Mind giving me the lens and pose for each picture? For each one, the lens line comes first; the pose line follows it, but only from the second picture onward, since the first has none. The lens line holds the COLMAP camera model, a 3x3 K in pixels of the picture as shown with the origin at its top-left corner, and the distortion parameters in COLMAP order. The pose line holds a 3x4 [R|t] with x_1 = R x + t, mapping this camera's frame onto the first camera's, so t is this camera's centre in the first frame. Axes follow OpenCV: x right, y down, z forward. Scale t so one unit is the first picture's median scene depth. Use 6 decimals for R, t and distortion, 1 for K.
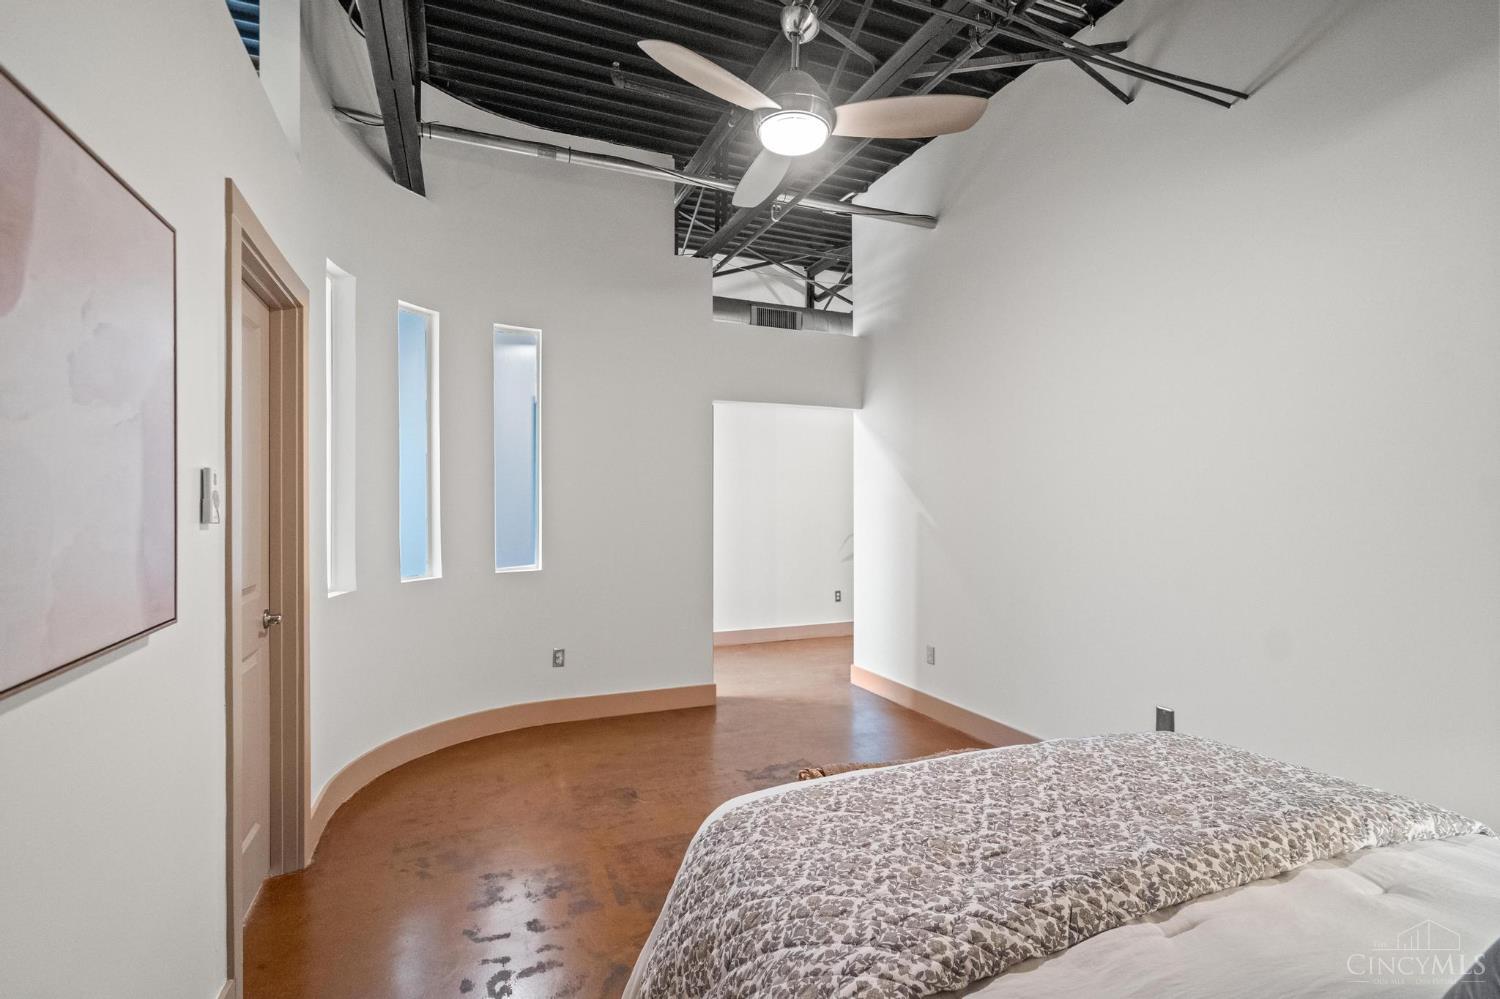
lens RADIAL K [[685.9, 0, 746.2], [0, 685.9, 504.7], [0, 0, 1]] dist [-0.002790, 0.002599]
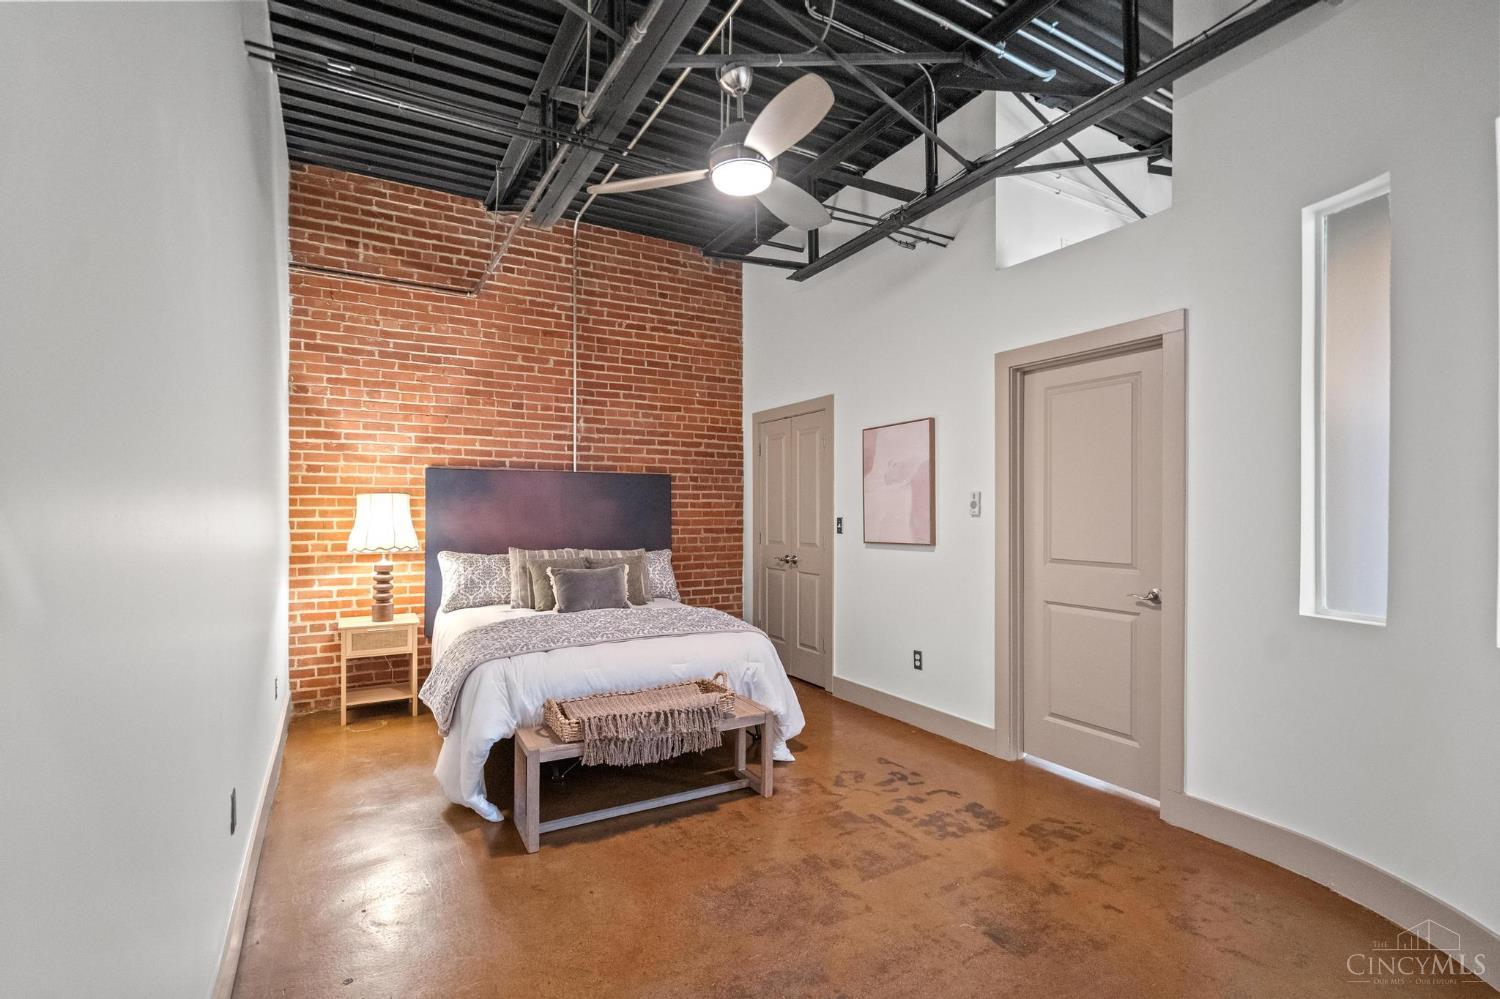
lens RADIAL K [[685.9, 0, 746.2], [0, 685.9, 508.9], [0, 0, 1]] dist [-0.002790, 0.002599]
pose [[-0.990975, -0.004080, -0.133987, 0.196535], [-0.002461, 0.999922, -0.012250, 0.023500], [0.134027, -0.011809, -0.990907, 1.958292]]
